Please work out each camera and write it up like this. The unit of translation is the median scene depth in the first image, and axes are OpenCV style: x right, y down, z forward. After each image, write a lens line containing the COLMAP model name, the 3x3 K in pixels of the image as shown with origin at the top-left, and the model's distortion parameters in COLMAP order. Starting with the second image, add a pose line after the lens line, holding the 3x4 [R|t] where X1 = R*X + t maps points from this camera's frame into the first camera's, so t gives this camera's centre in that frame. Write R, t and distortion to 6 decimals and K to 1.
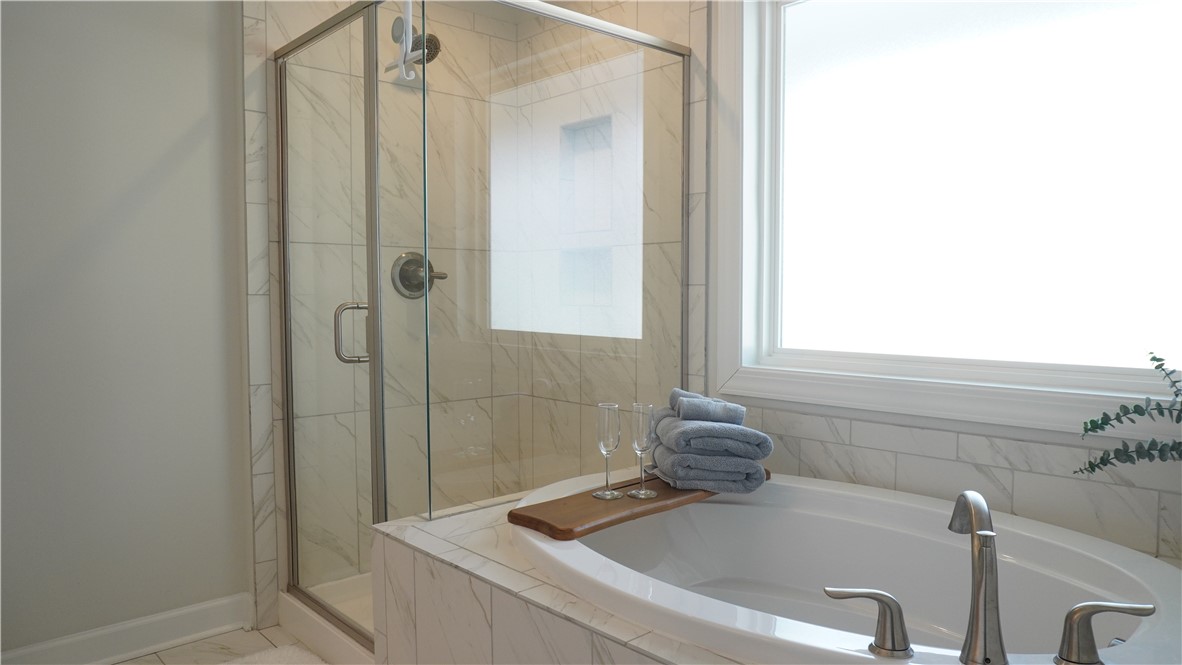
lens RADIAL K [[808.3, 0, 628.7], [0, 808.3, 335.6], [0, 0, 1]] dist [0.002769, 0.002962]
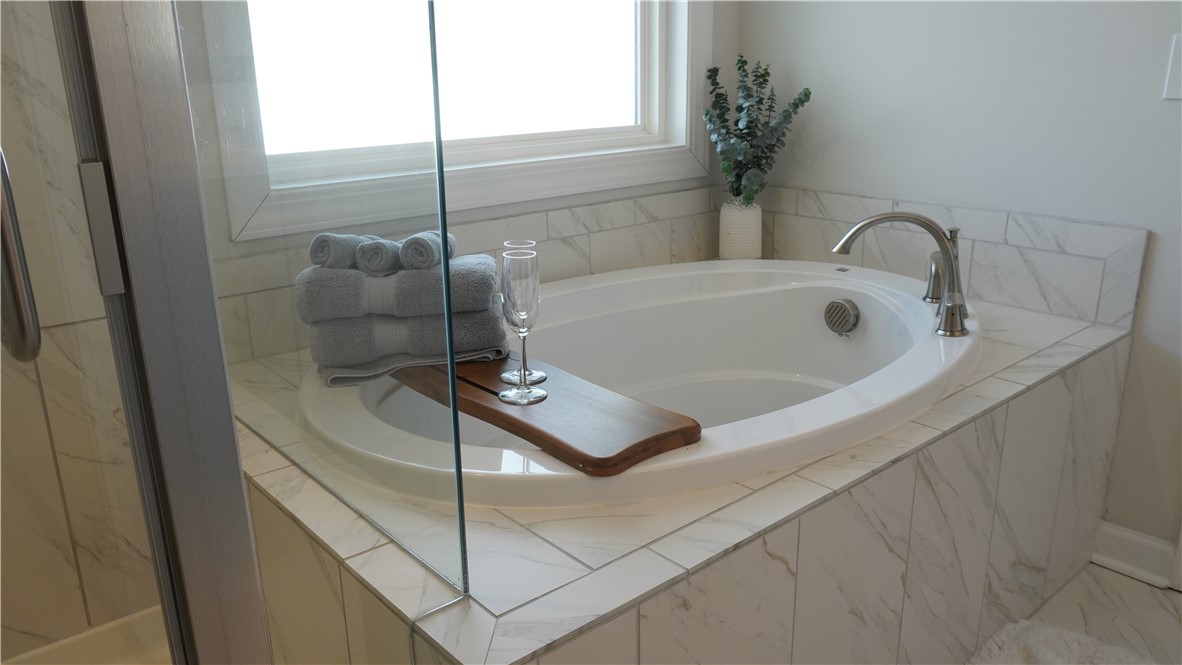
lens RADIAL K [[886.7, 0, 591.0], [0, 886.7, 332.5], [0, 0, 1]] dist [-0.002653, -0.000387]
pose [[0.054040, -0.283905, 0.957328, -0.724087], [0.074232, 0.957219, 0.279682, -0.038064], [-0.995776, 0.055951, 0.072803, 0.980741]]
